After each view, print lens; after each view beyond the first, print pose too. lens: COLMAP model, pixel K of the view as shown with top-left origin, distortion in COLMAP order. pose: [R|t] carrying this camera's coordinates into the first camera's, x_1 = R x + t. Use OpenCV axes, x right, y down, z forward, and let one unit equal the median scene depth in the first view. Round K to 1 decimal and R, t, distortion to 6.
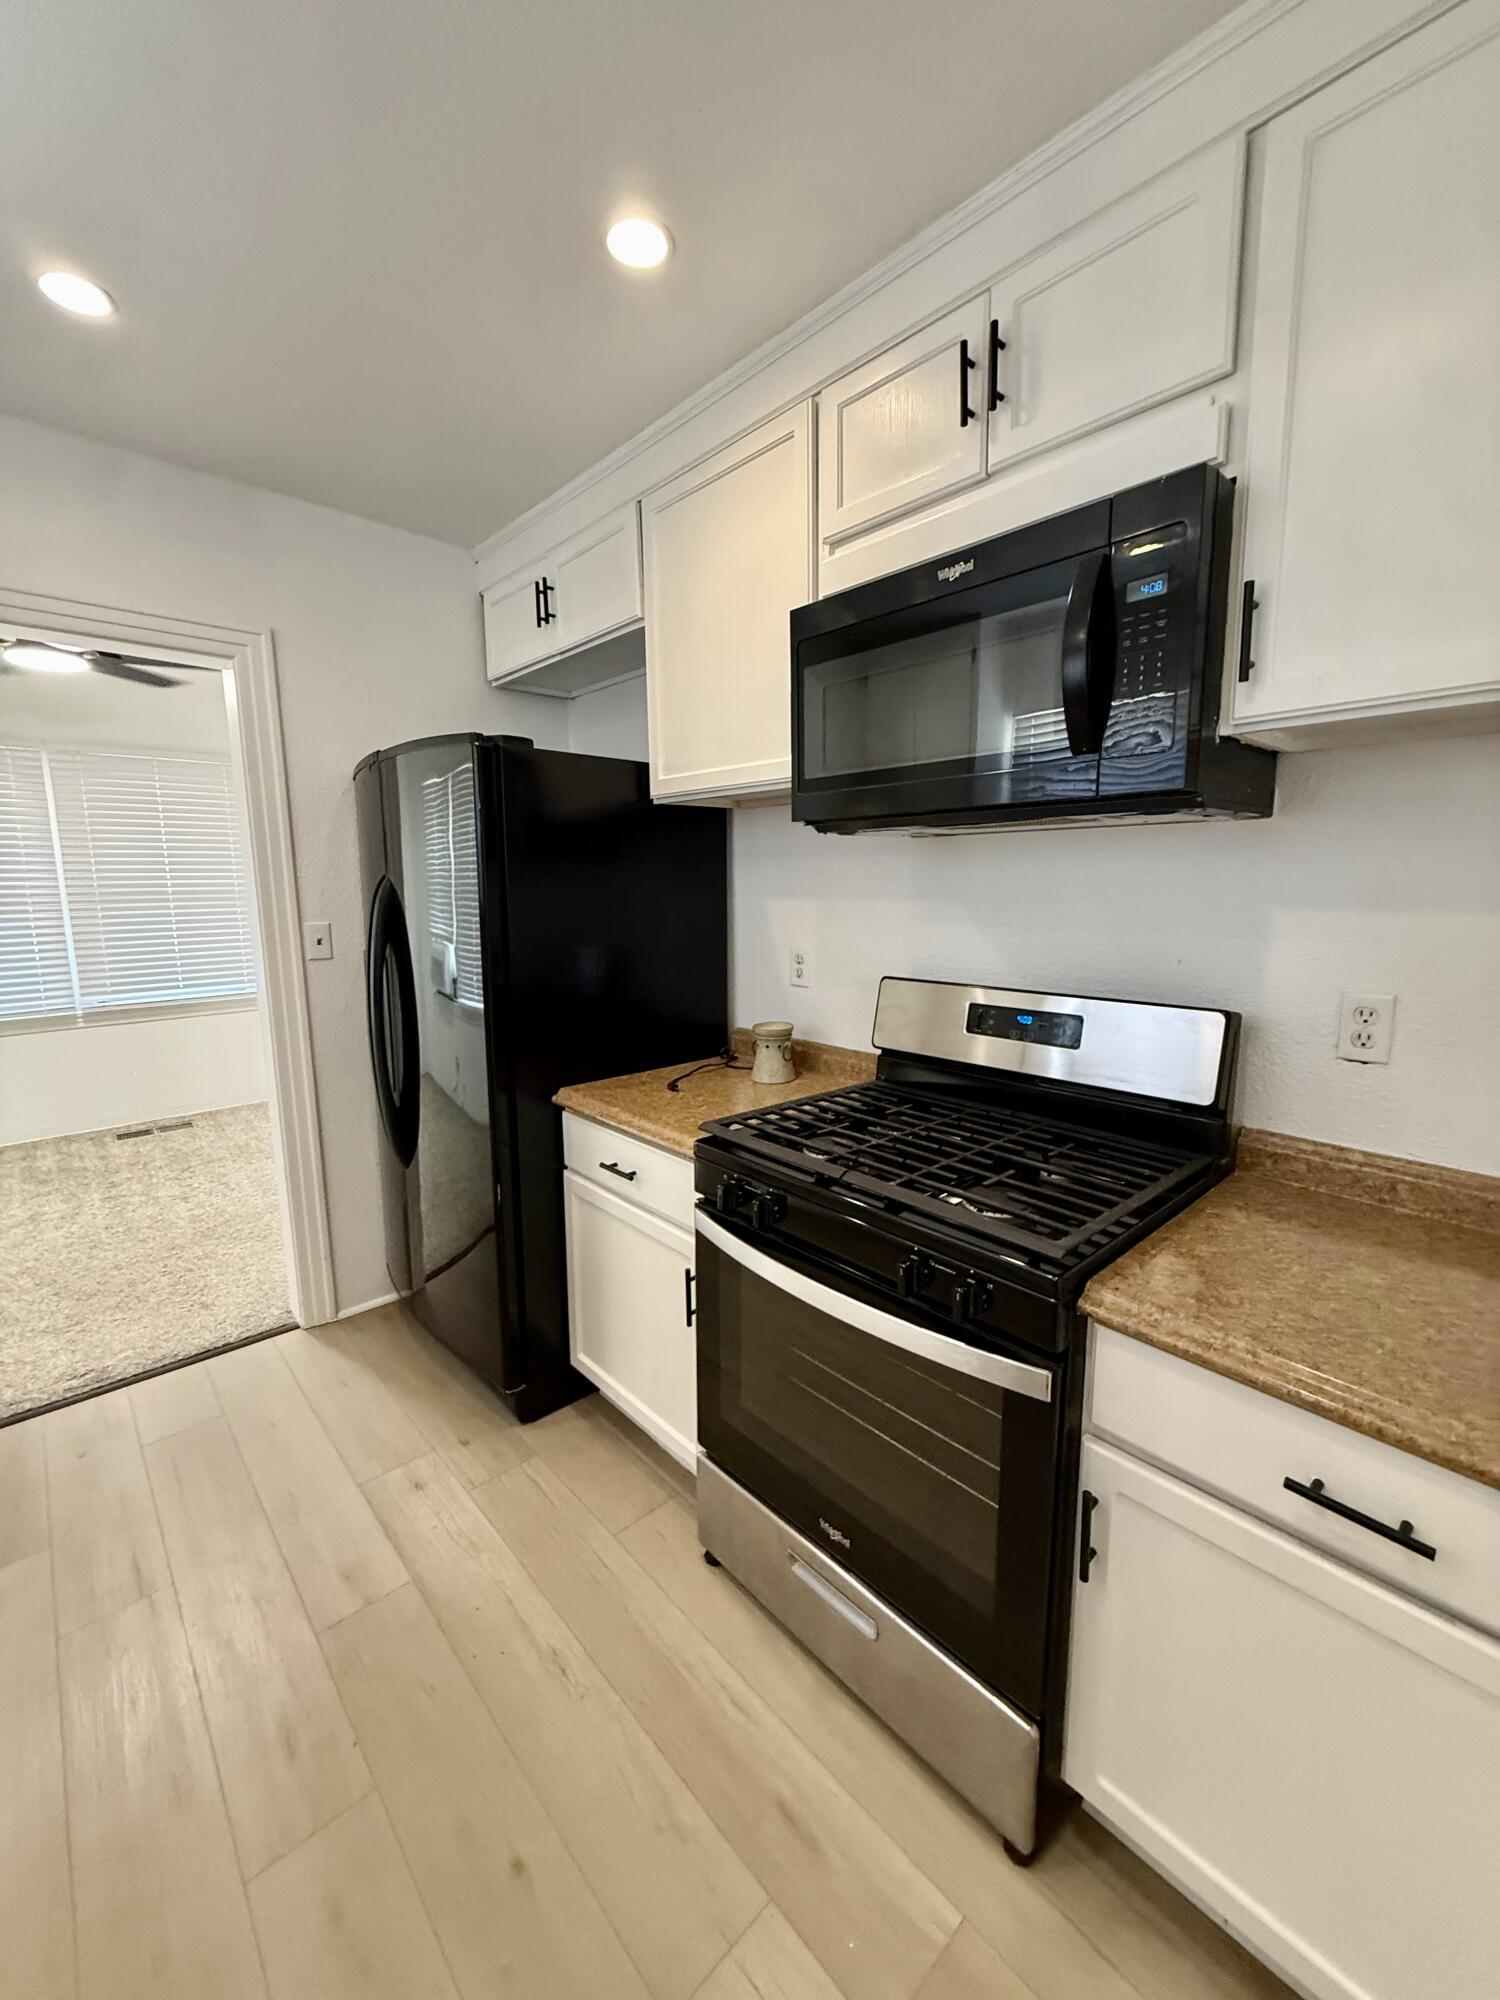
lens RADIAL K [[796.3, 0, 754.0], [0, 796.3, 996.4], [0, 0, 1]] dist [-0.000258, 0.000075]
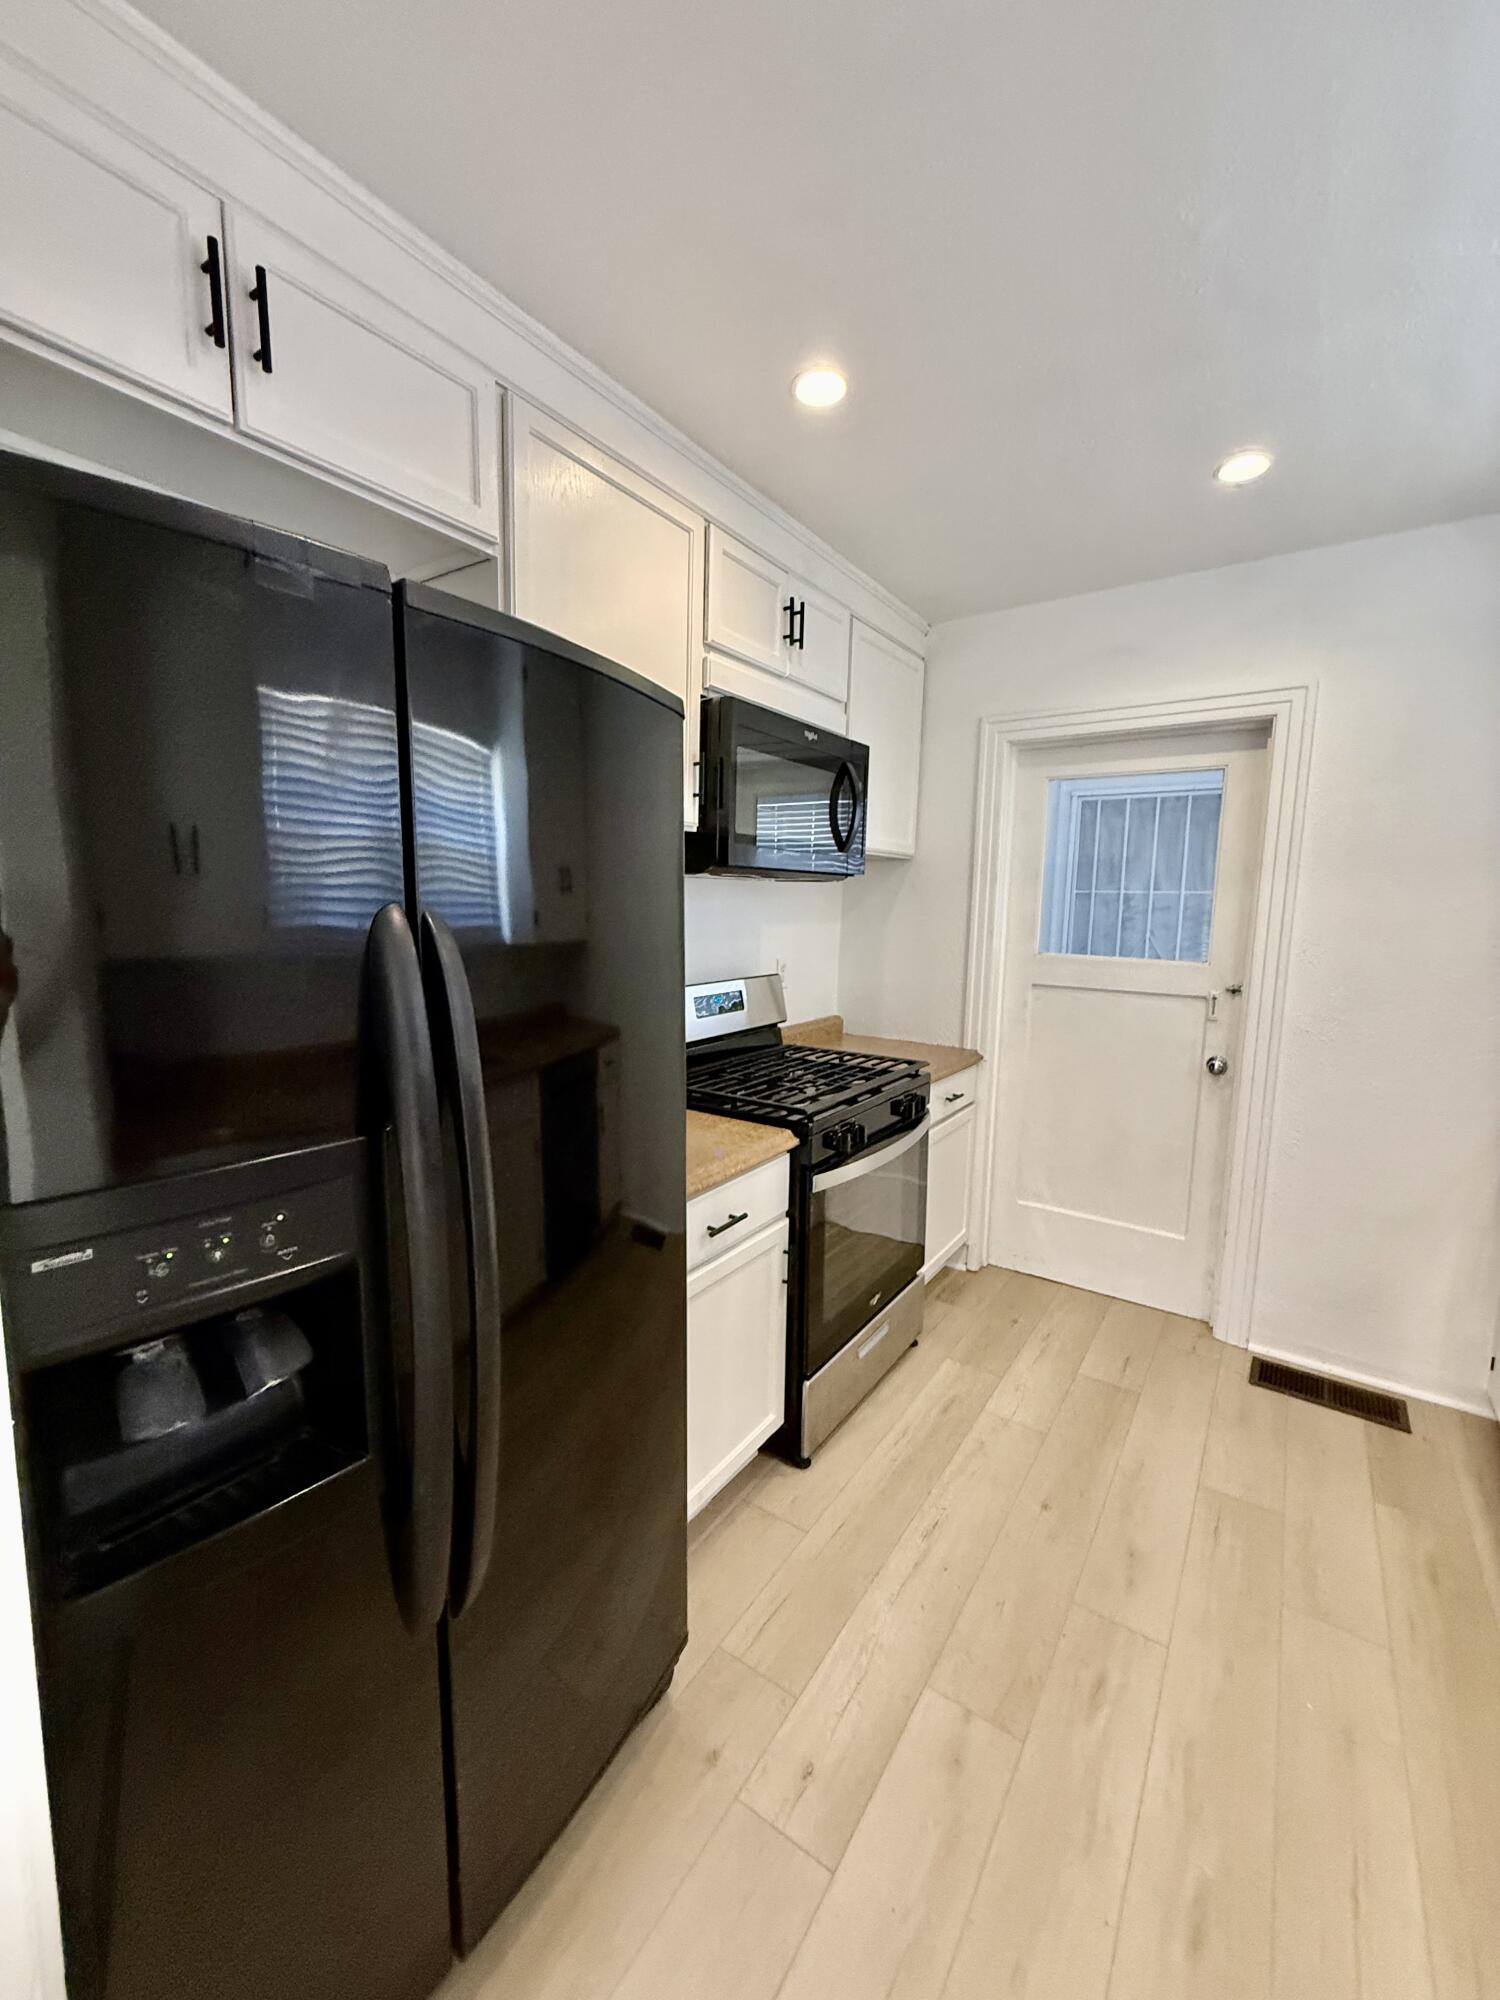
lens RADIAL K [[796.3, 0, 753.0], [0, 796.3, 996.2], [0, 0, 1]] dist [-0.000258, 0.000075]
pose [[-0.222726, -0.110345, 0.968616, -0.908005], [0.127330, 0.981770, 0.141122, -0.145555], [-0.966530, 0.154765, -0.204615, 0.968372]]
